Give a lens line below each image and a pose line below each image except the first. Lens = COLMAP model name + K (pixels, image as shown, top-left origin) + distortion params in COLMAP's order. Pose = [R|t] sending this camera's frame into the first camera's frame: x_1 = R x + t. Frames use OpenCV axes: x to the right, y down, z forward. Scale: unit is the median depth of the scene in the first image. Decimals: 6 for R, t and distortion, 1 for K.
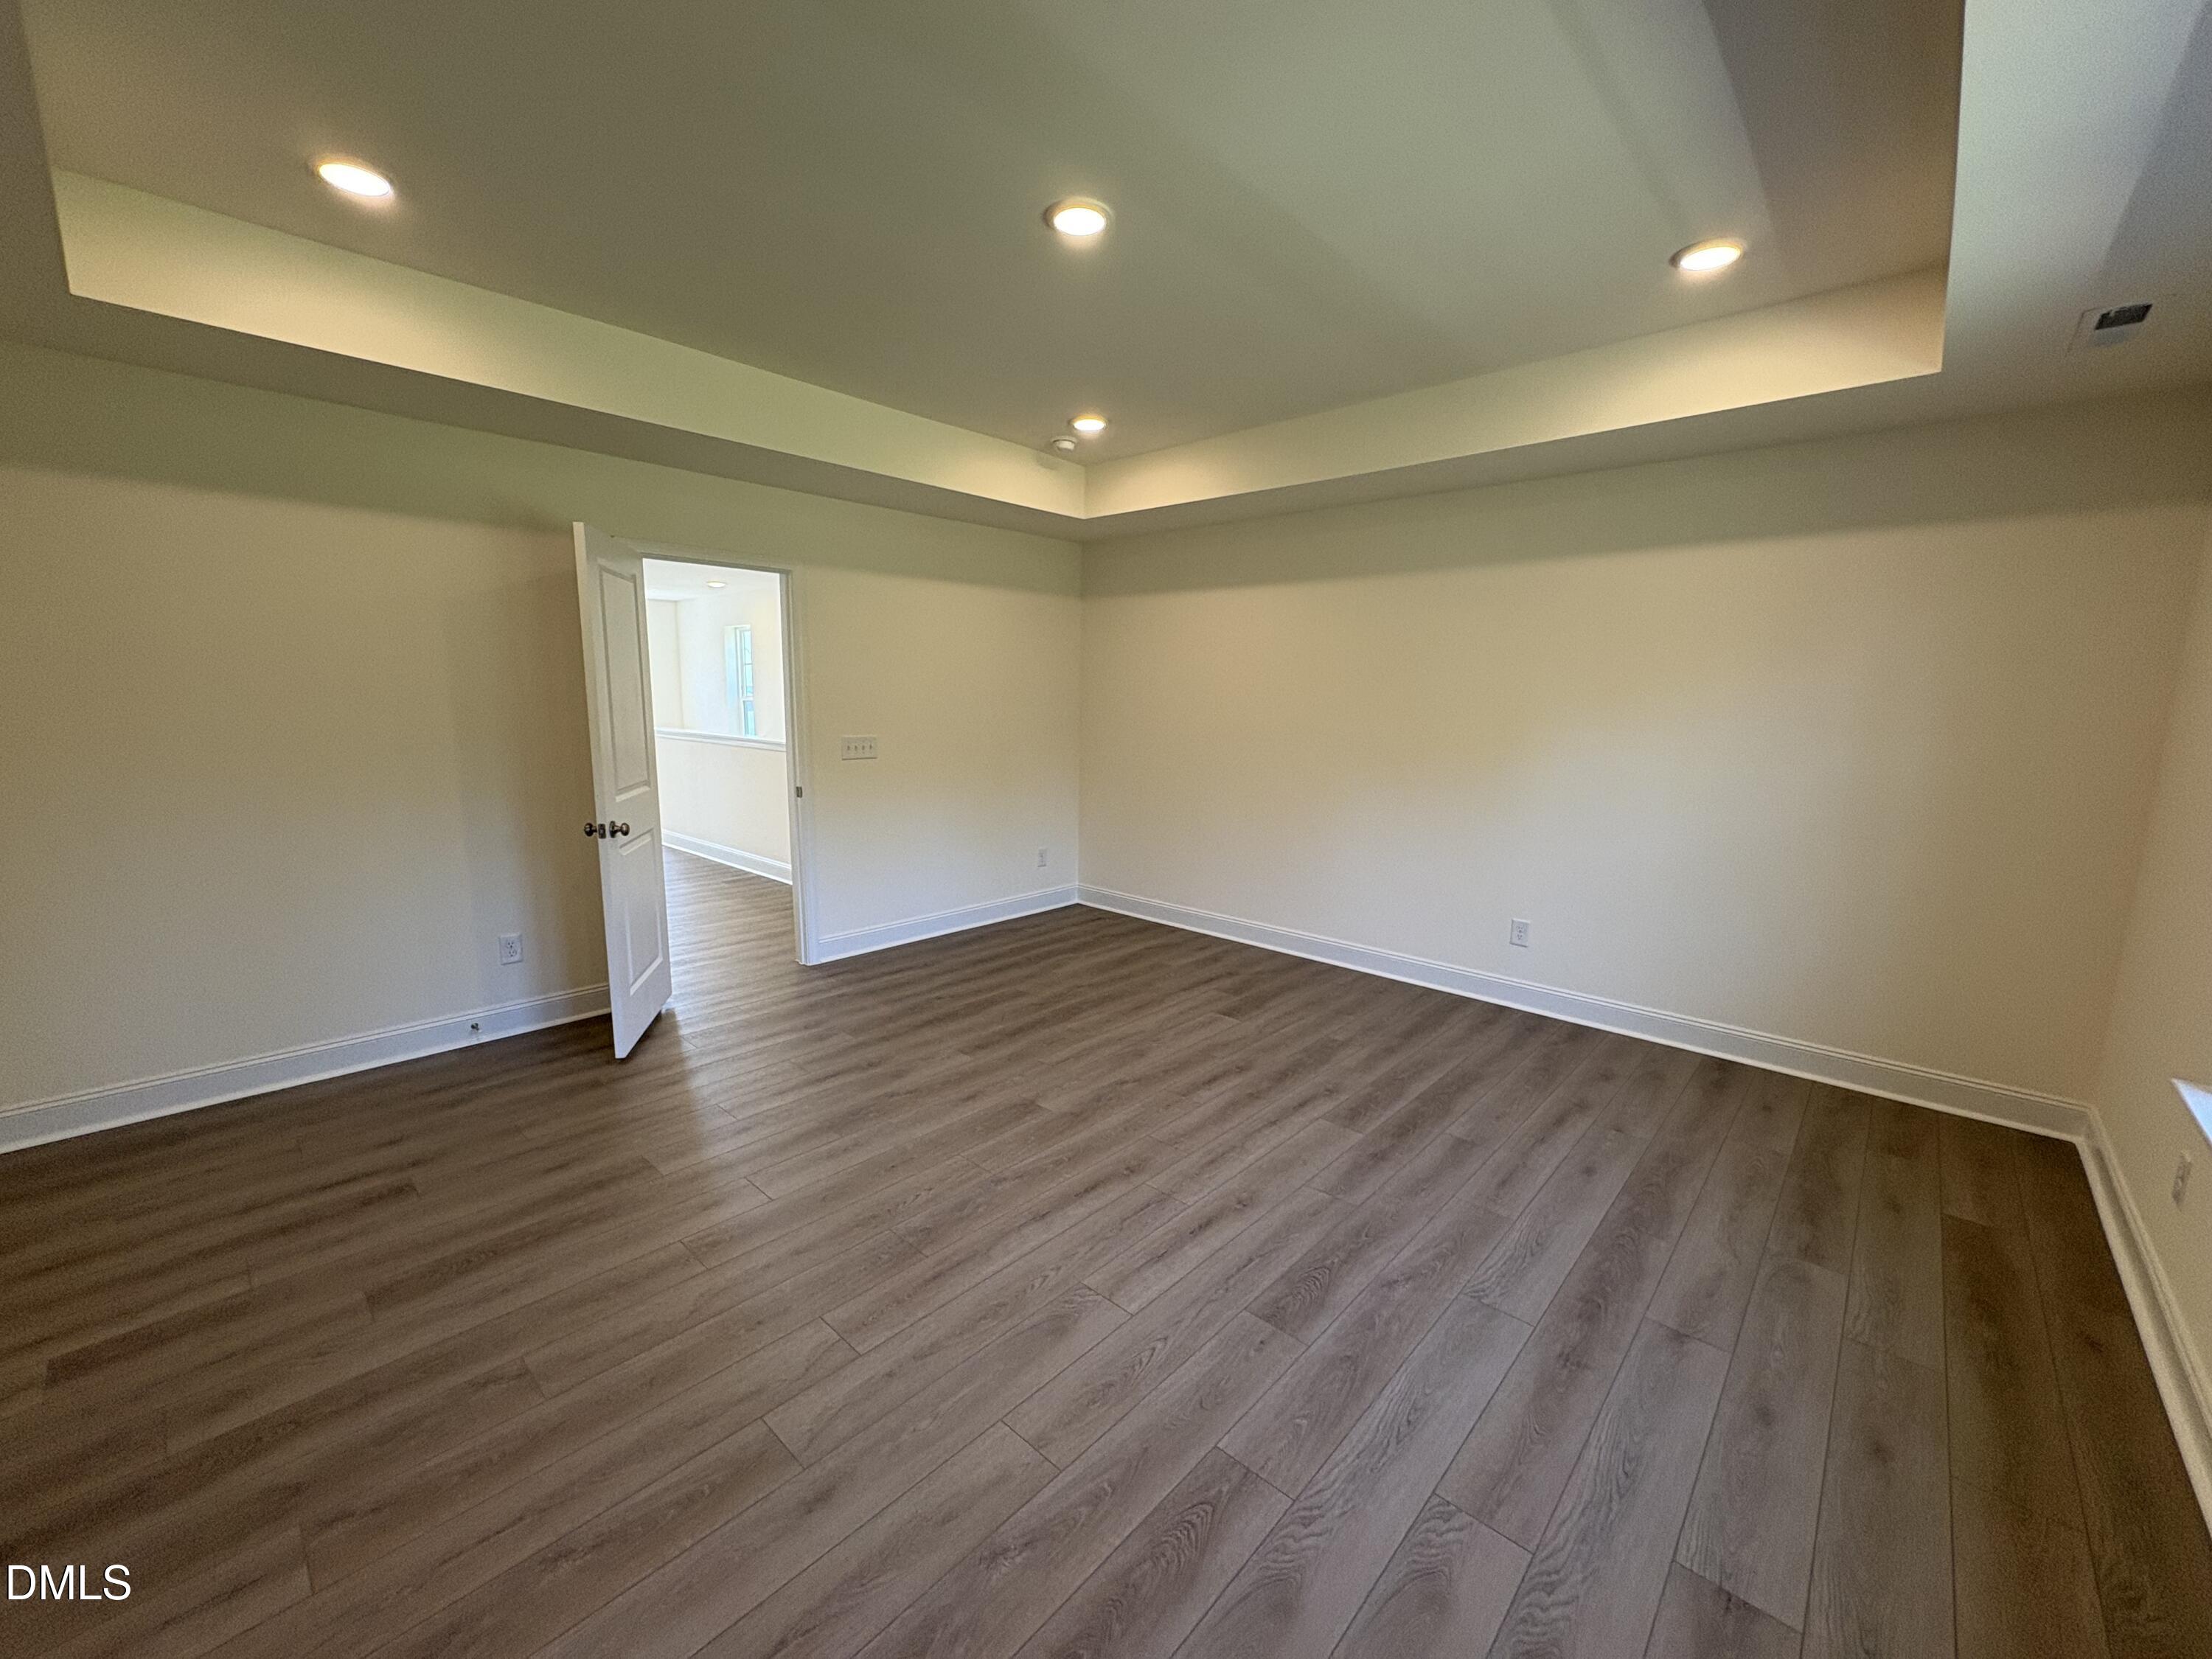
lens RADIAL K [[884.2, 0, 1112.2], [0, 884.2, 832.8], [0, 0, 1]] dist [-0.001618, 0.001013]
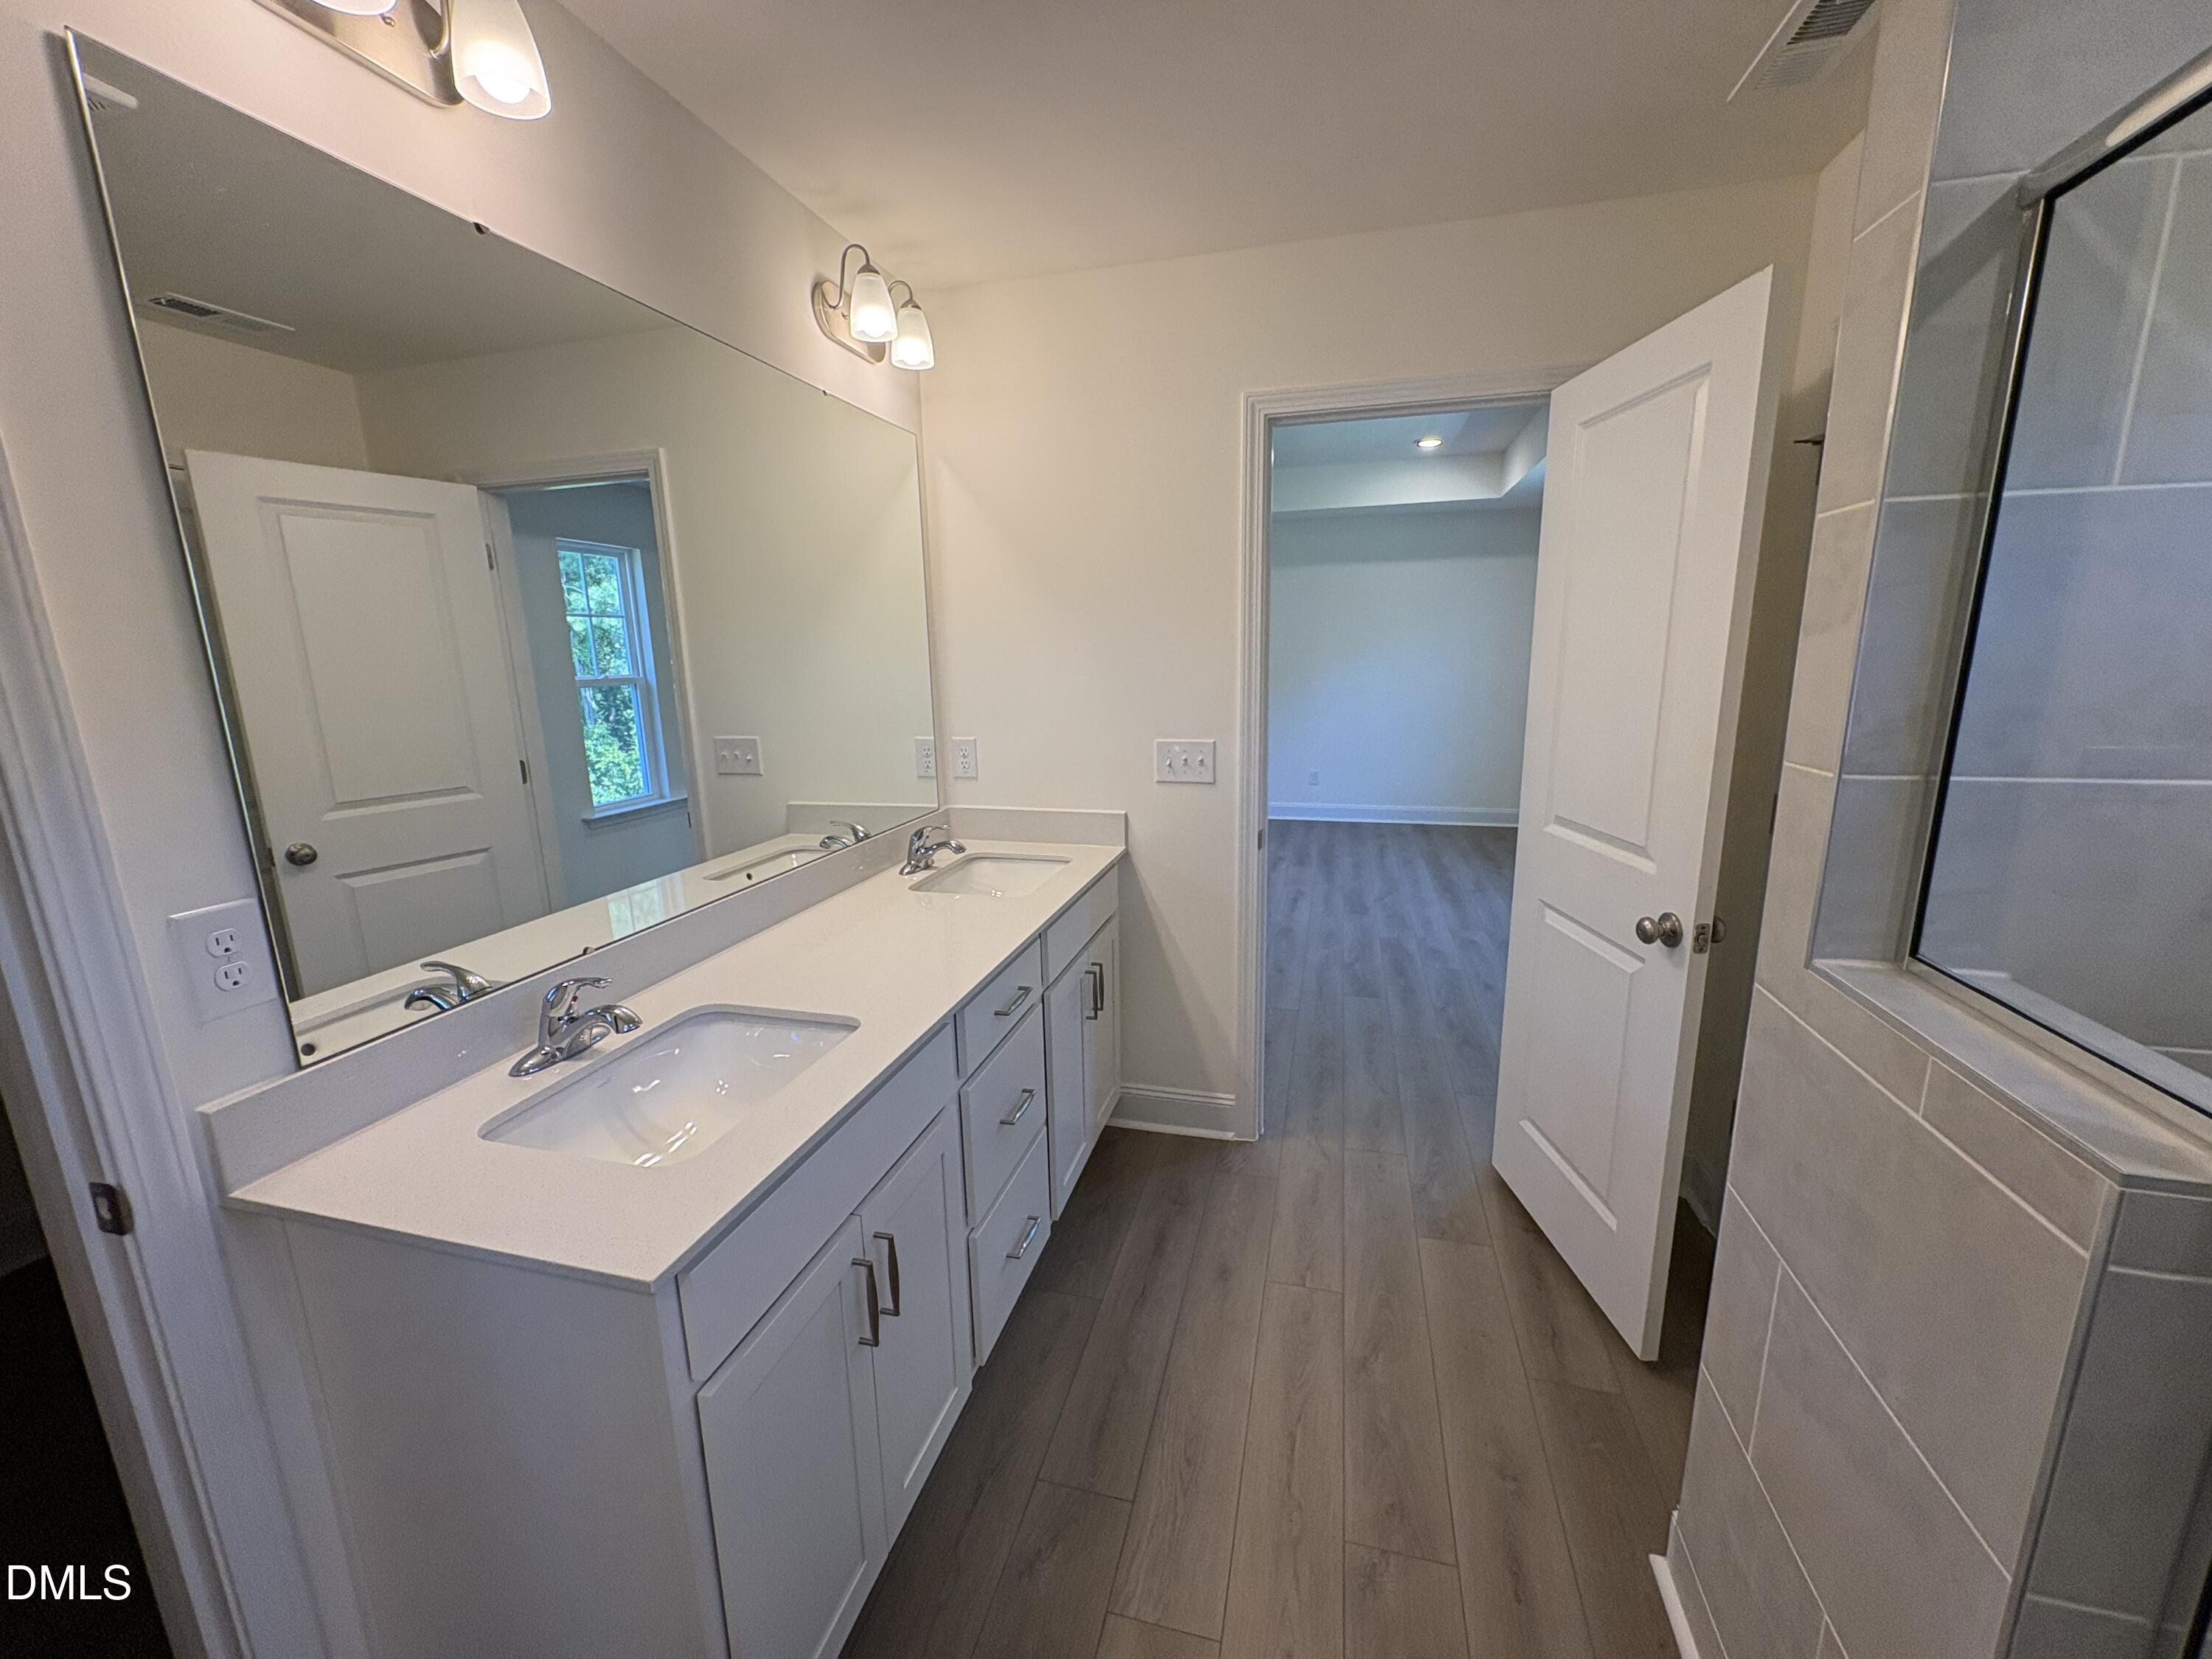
lens RADIAL K [[884.2, 0, 1105.8], [0, 884.2, 834.4], [0, 0, 1]] dist [-0.001618, 0.001013]
pose [[0.884051, -0.121291, 0.451379, -1.355372], [0.098490, 0.992400, 0.073771, 0.096290], [-0.456896, -0.020760, 0.889278, -0.736123]]
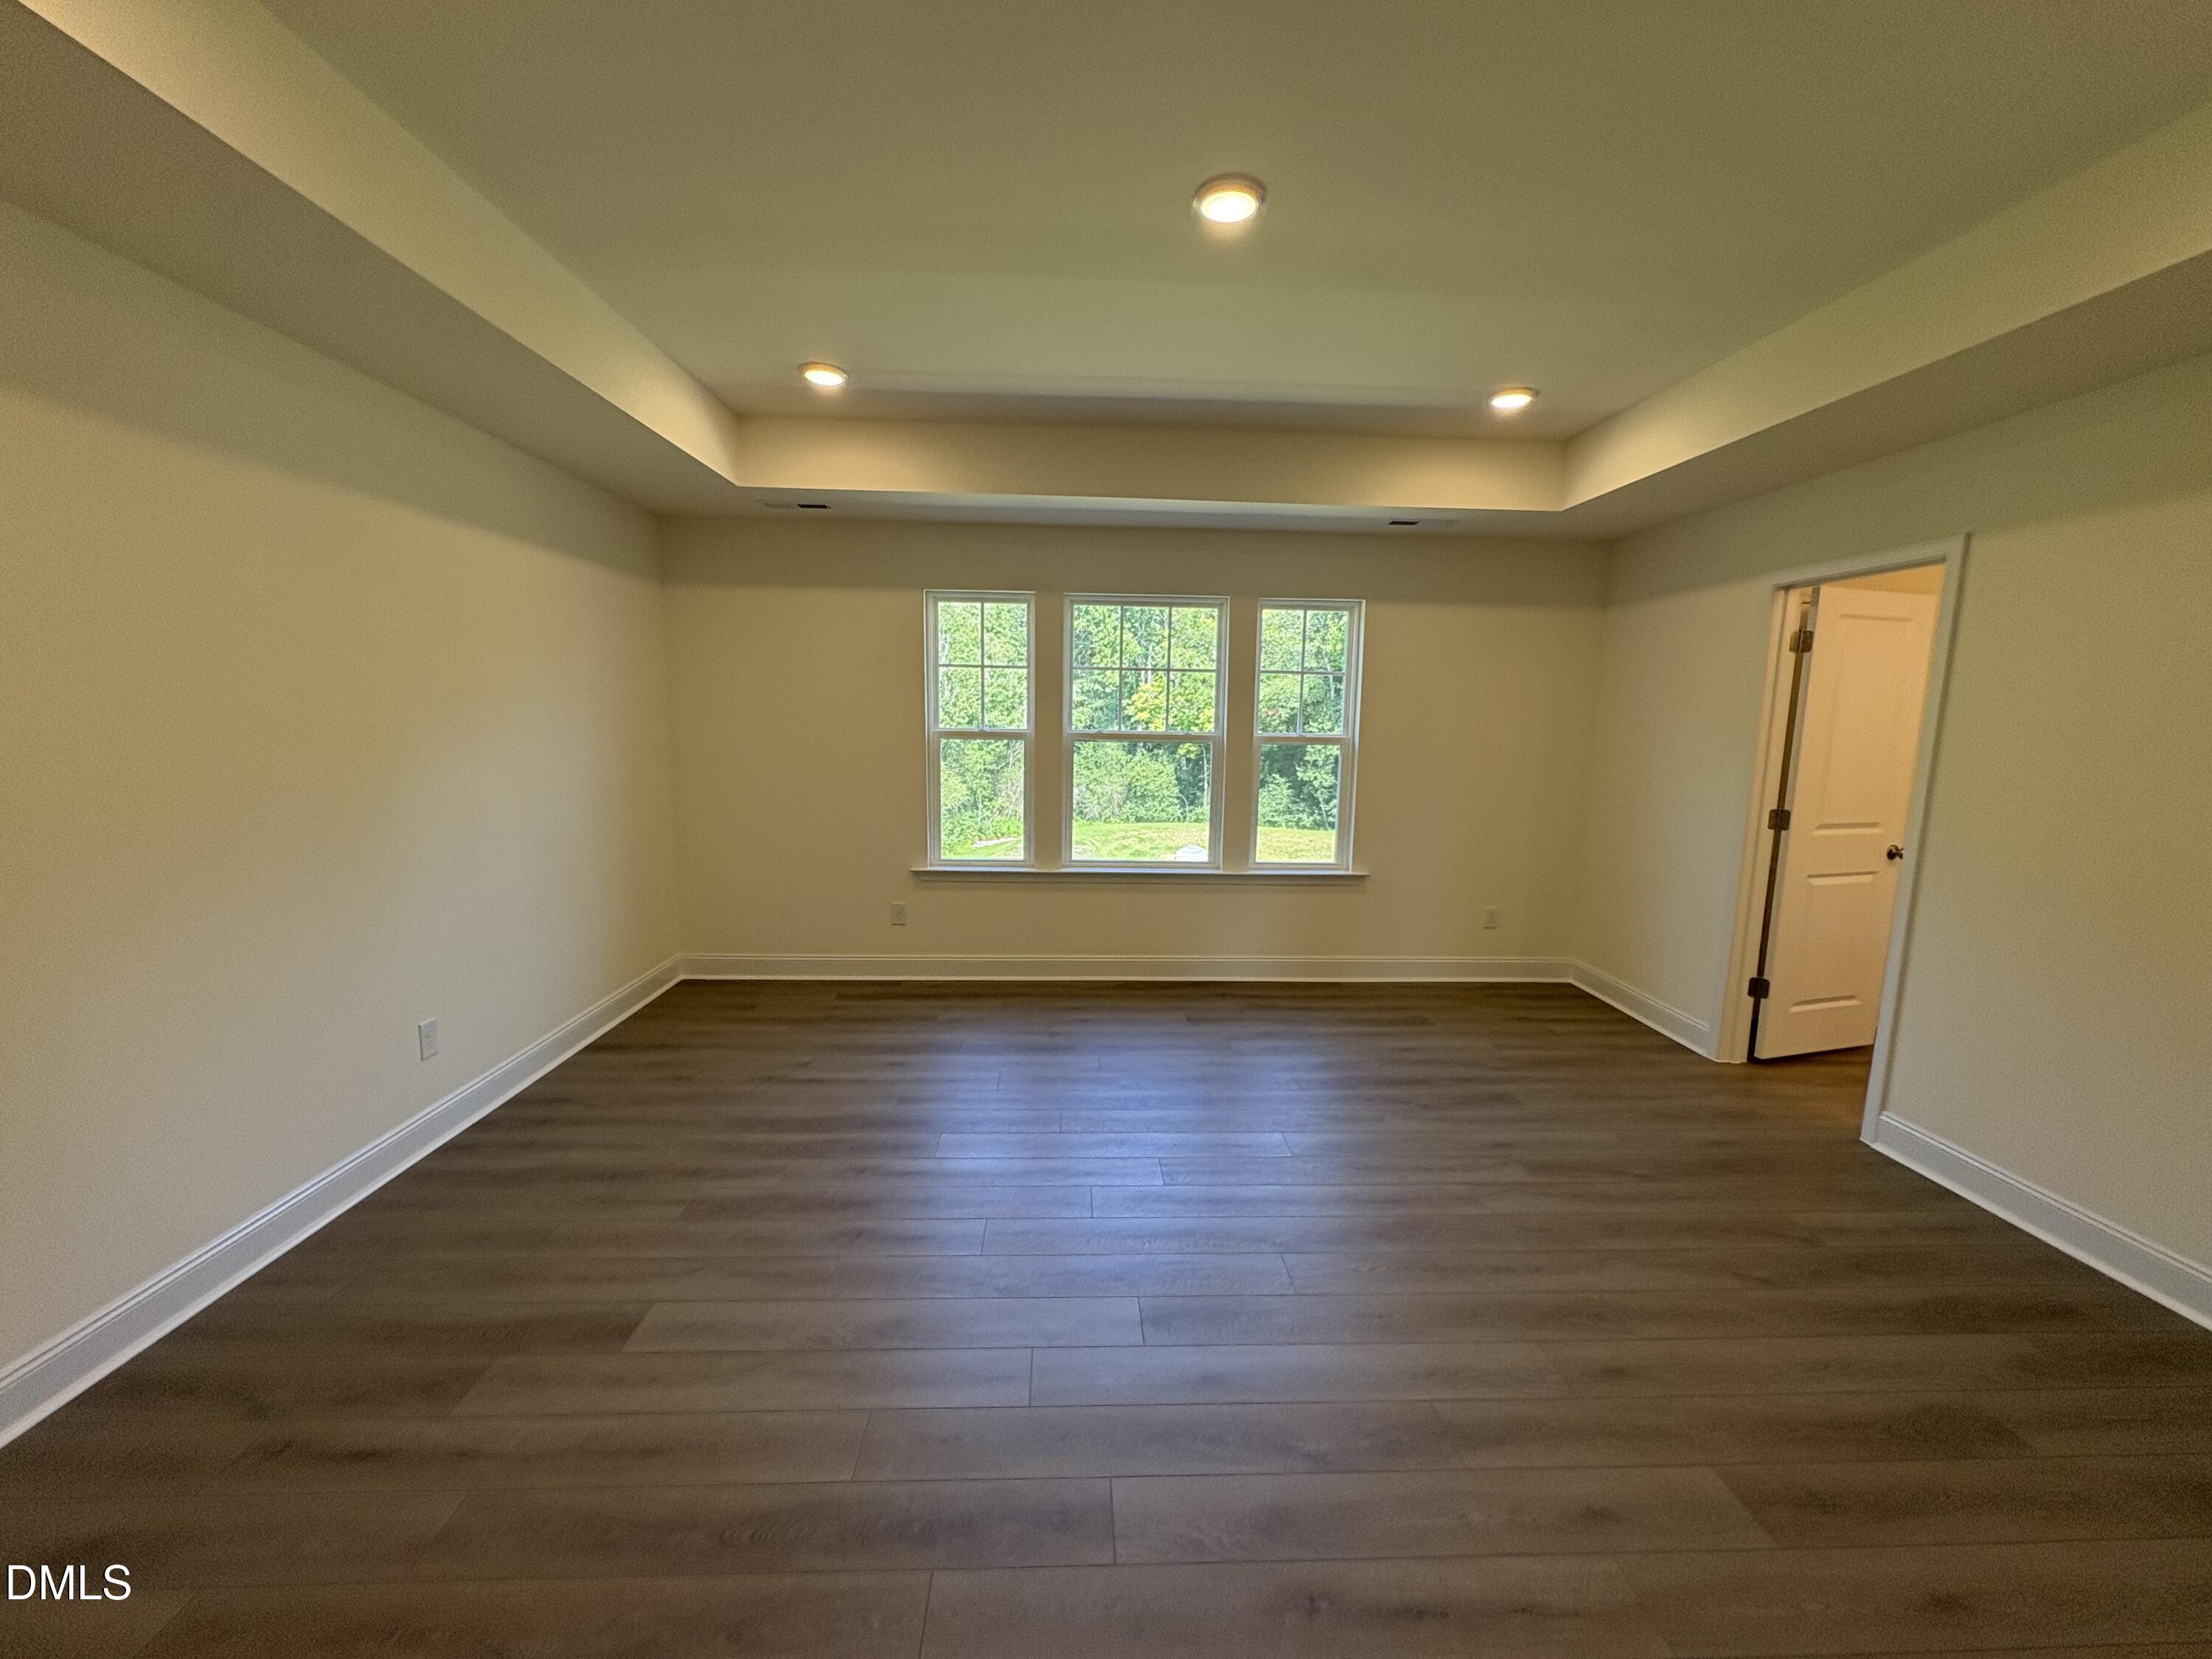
lens RADIAL K [[884.2, 0, 1108.0], [0, 884.2, 827.1], [0, 0, 1]] dist [-0.001618, 0.001013]
pose [[-0.708033, -0.117146, 0.696395, -0.710198], [0.080364, 0.966372, 0.244267, -0.323126], [-0.701591, 0.228914, -0.674810, 1.986477]]
